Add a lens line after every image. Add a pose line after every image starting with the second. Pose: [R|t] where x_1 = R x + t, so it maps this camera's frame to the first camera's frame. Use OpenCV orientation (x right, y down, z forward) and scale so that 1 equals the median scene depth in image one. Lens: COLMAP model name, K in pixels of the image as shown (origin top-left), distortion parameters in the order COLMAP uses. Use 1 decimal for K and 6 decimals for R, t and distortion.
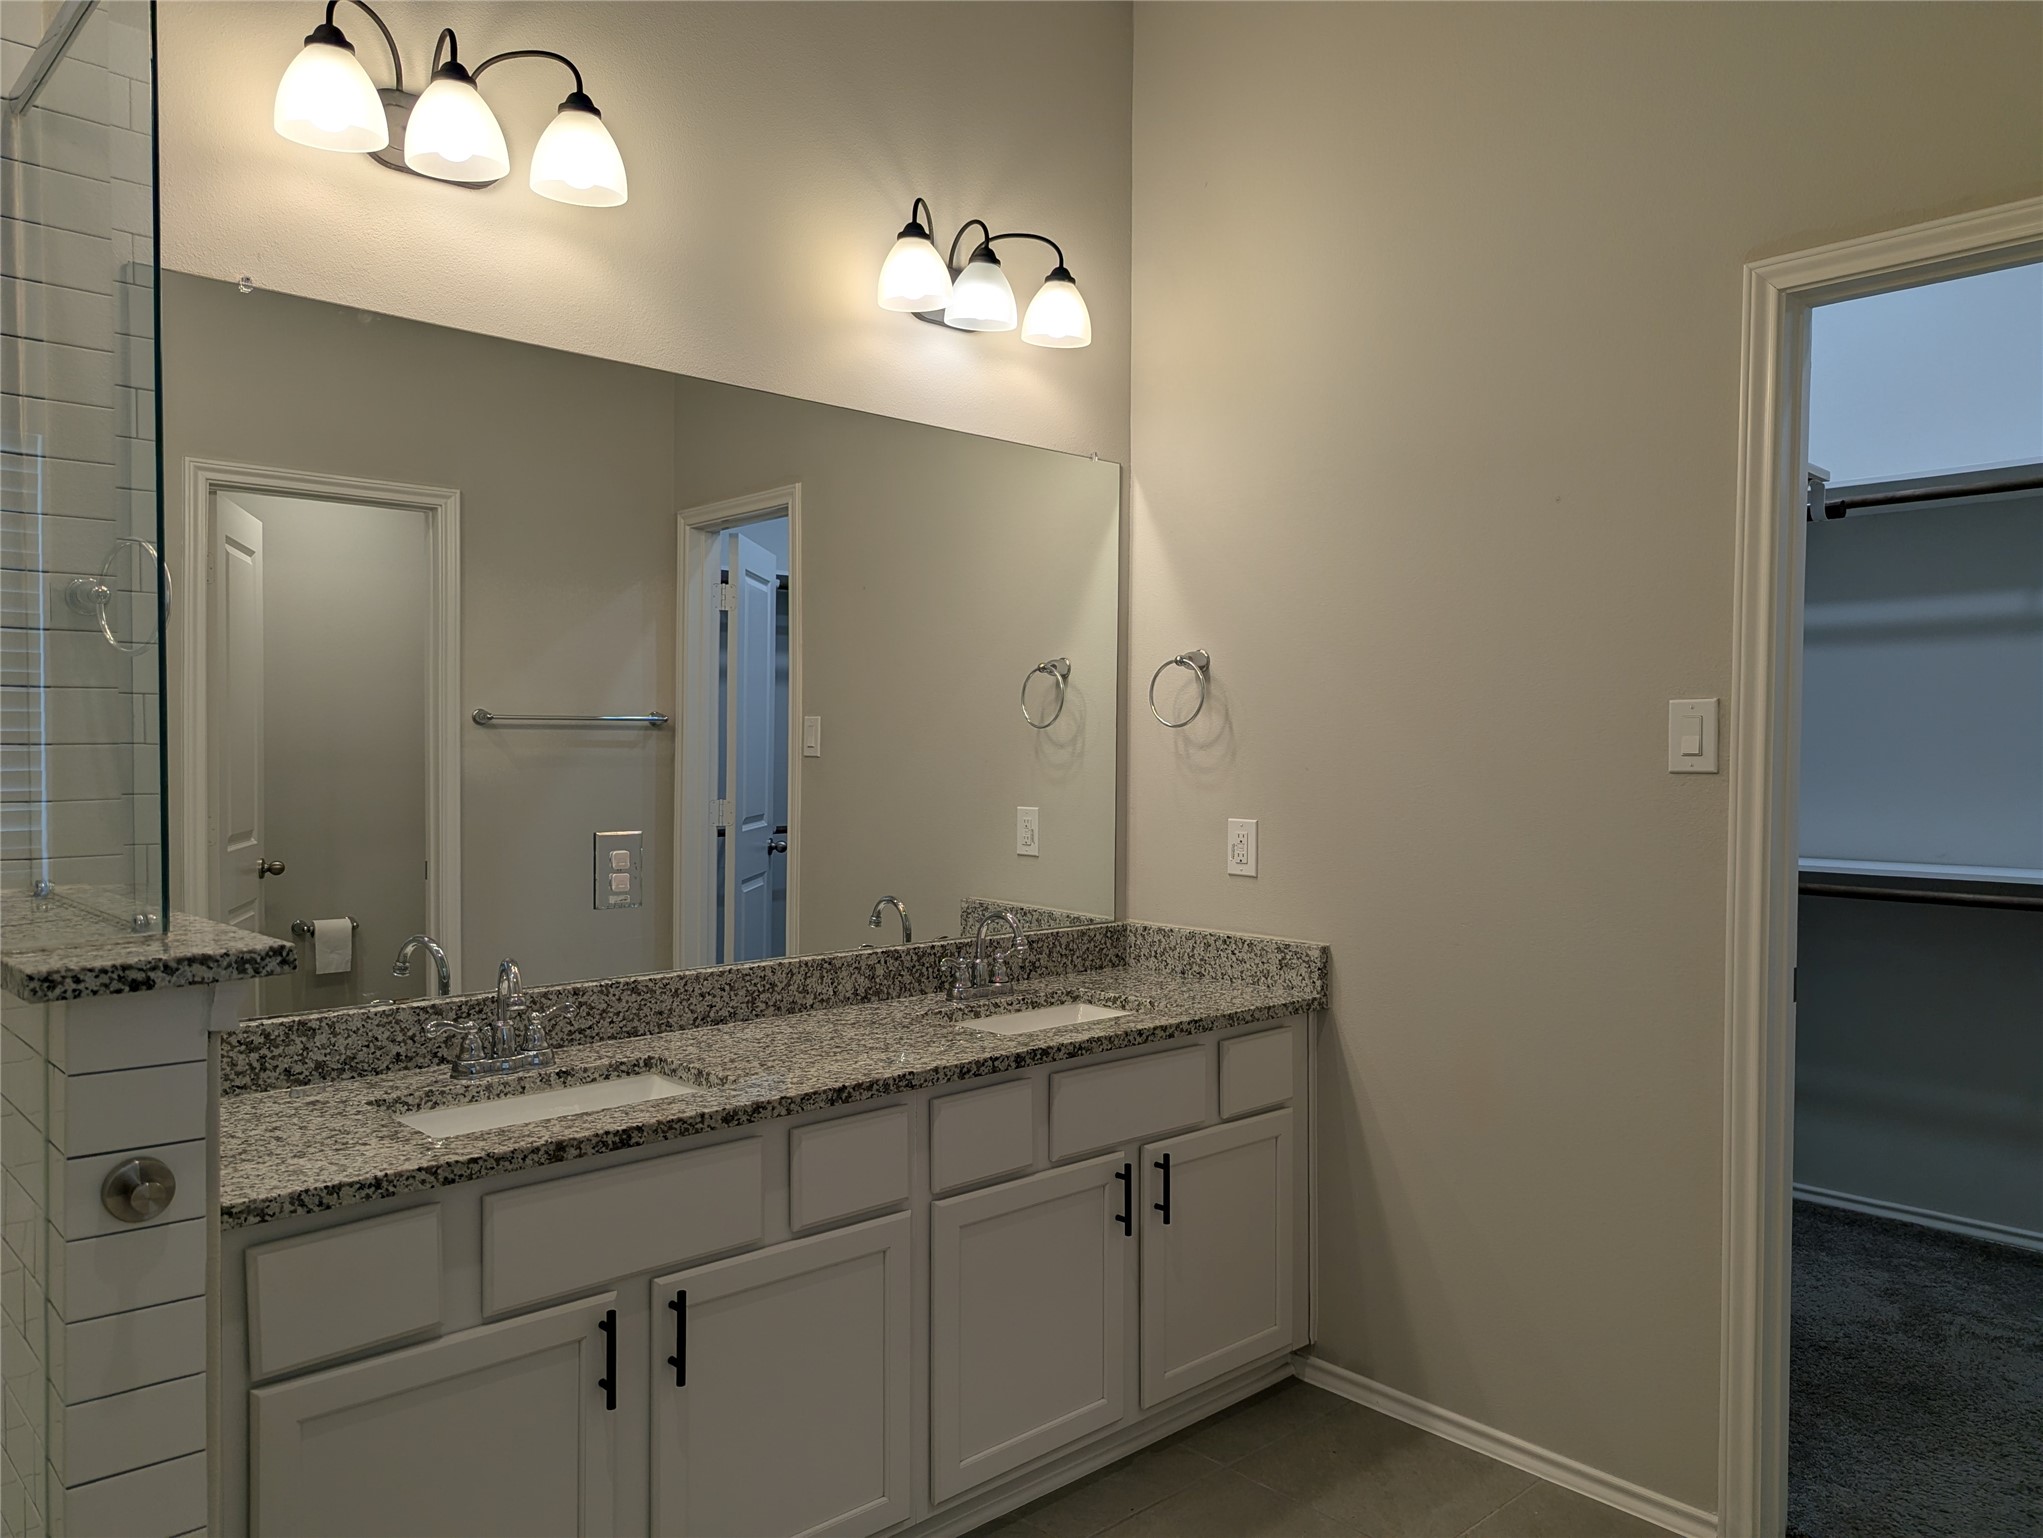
lens RADIAL K [[1447.5, 0, 1014.7], [0, 1447.5, 782.3], [0, 0, 1]] dist [0.053667, -0.046488]
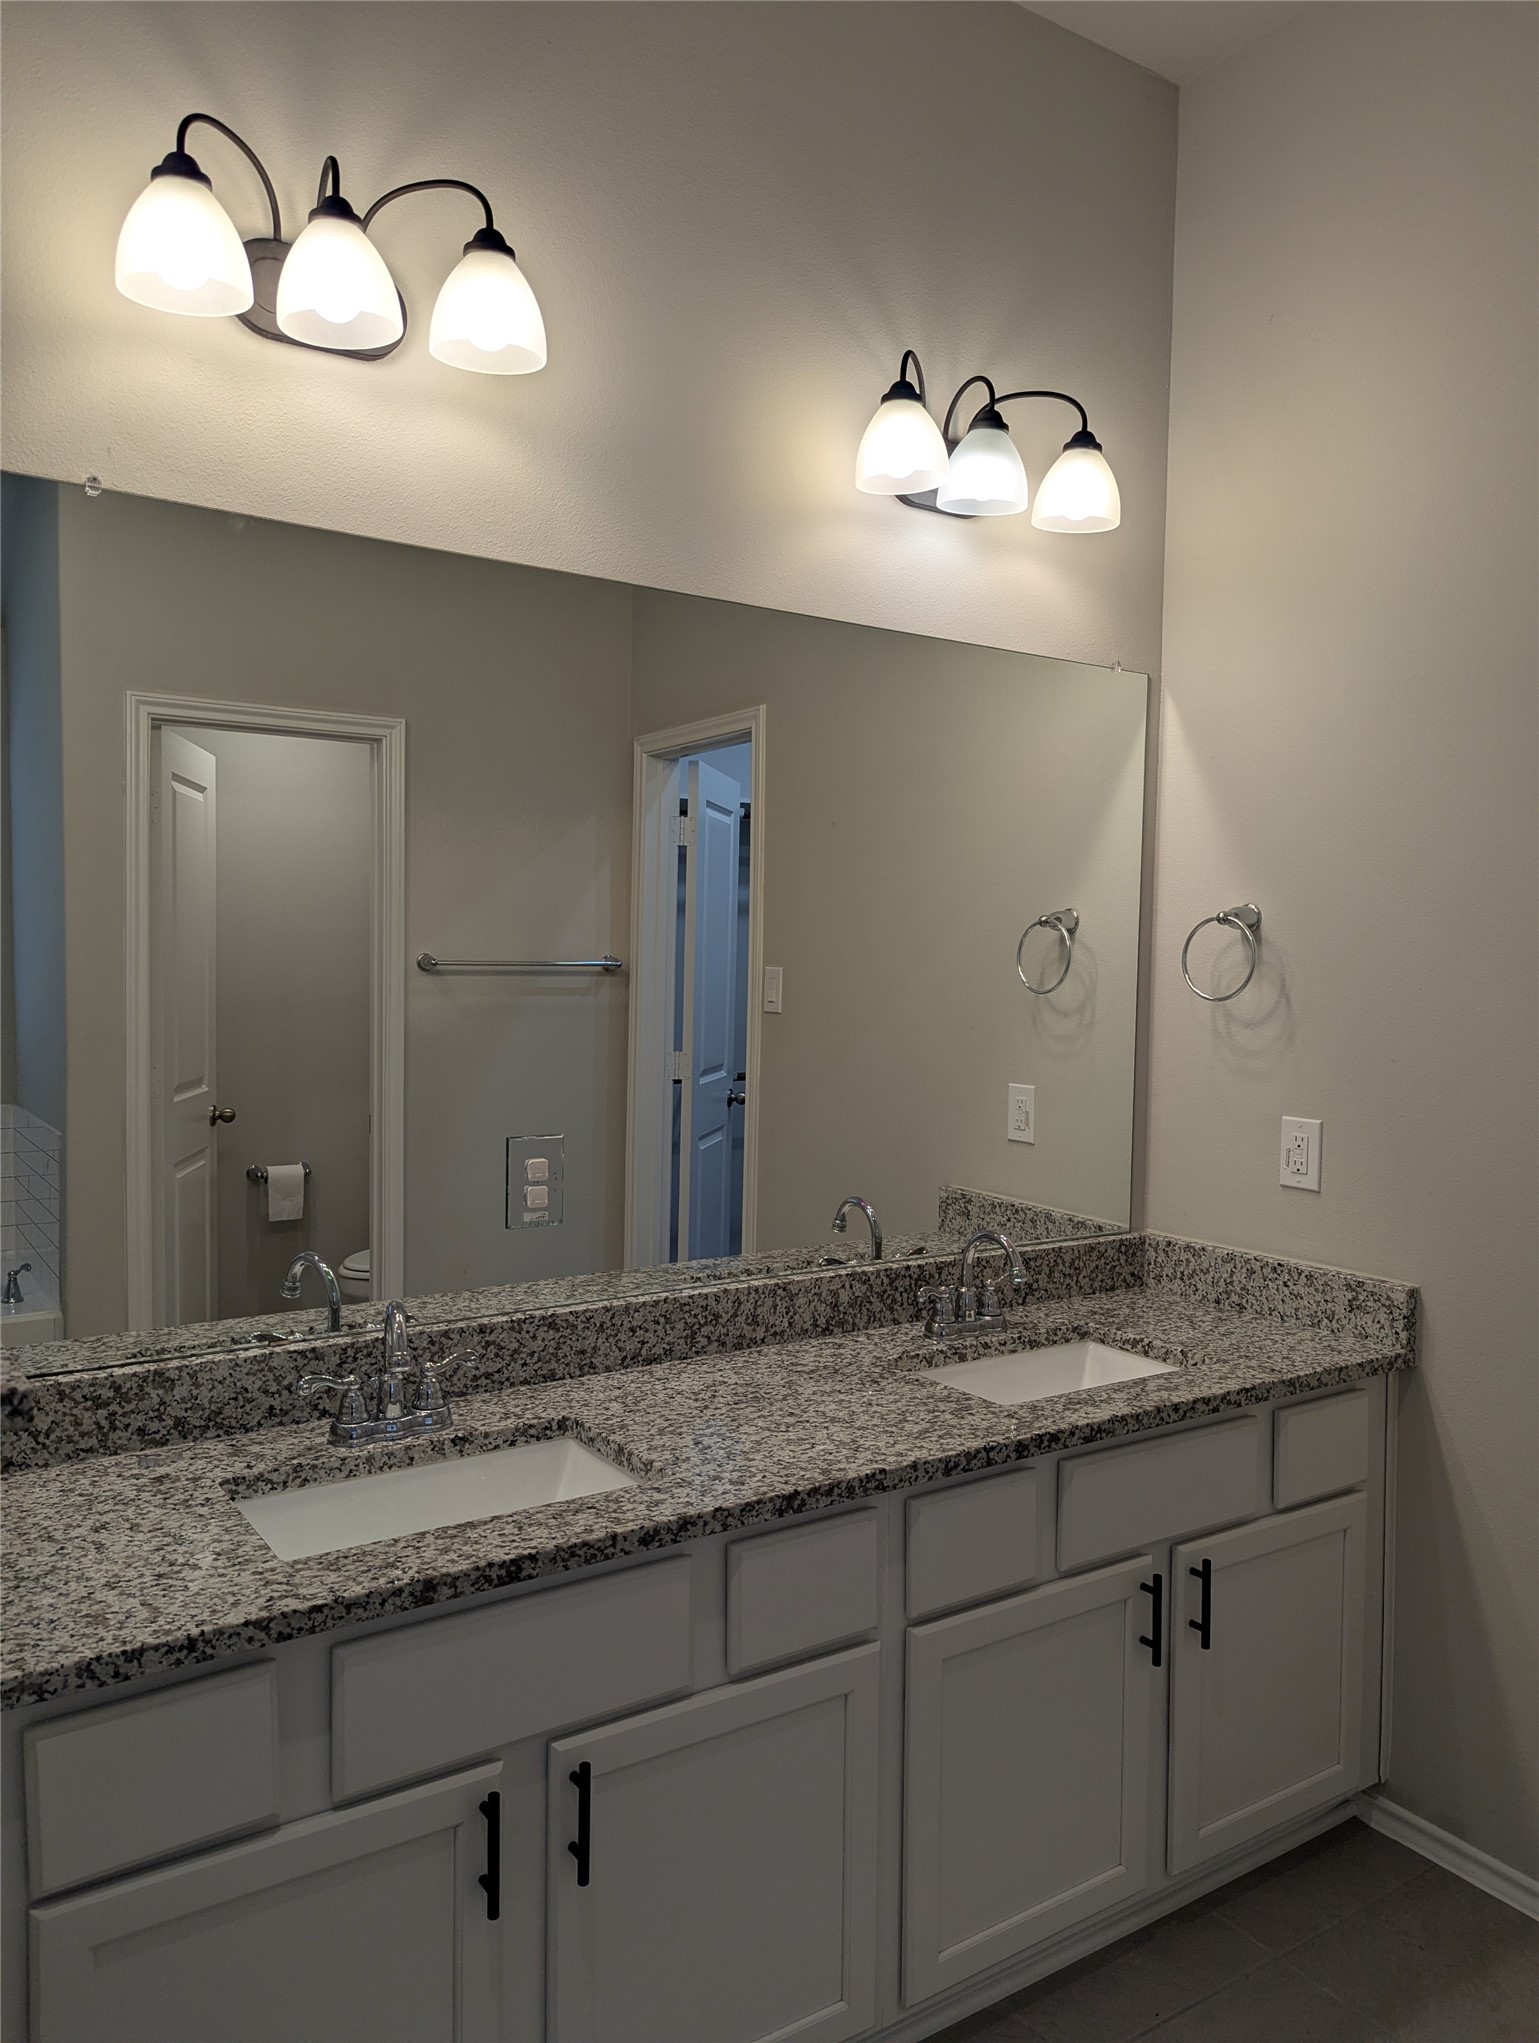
lens RADIAL K [[1447.5, 0, 744.7], [0, 1447.5, 1034.0], [0, 0, 1]] dist [0.053667, -0.046488]
pose [[0.986327, 0.017589, -0.163857, -0.015511], [-0.013230, 0.999530, 0.027658, -0.041801], [0.164266, -0.025112, 0.986096, 0.169979]]
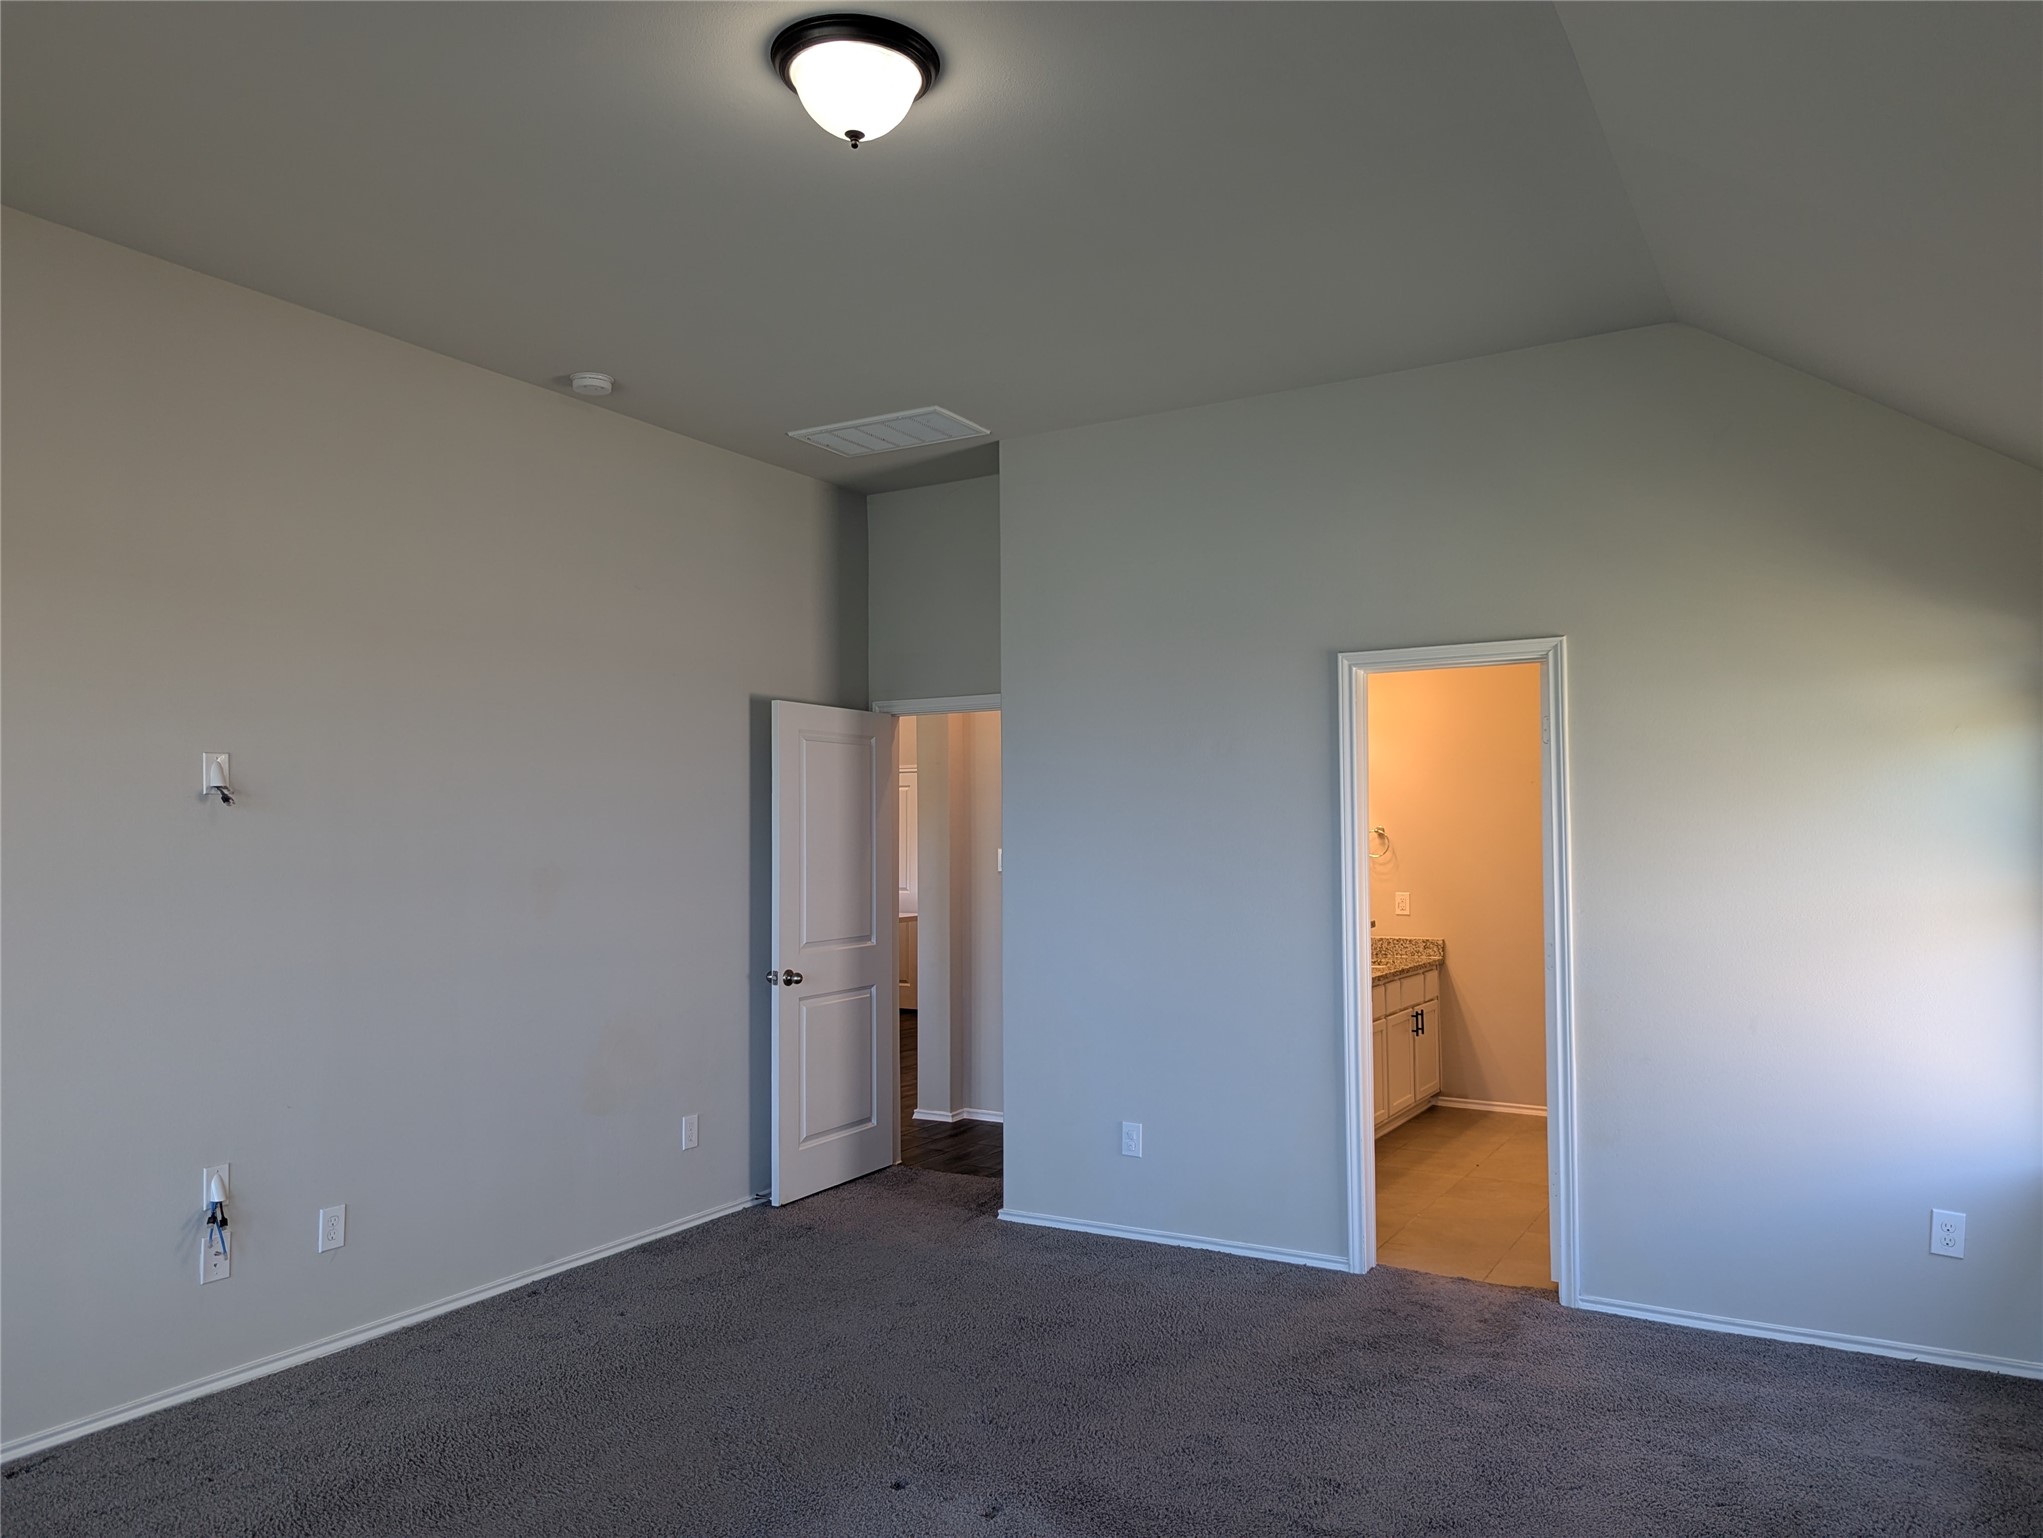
lens RADIAL K [[1447.5, 0, 1020.2], [0, 1447.5, 771.4], [0, 0, 1]] dist [0.053667, -0.046488]
pose [[0.955306, 0.014383, 0.295269, -1.348609], [0.006265, 0.997606, -0.068865, -0.016935], [-0.295552, 0.067637, 0.952929, -1.365610]]
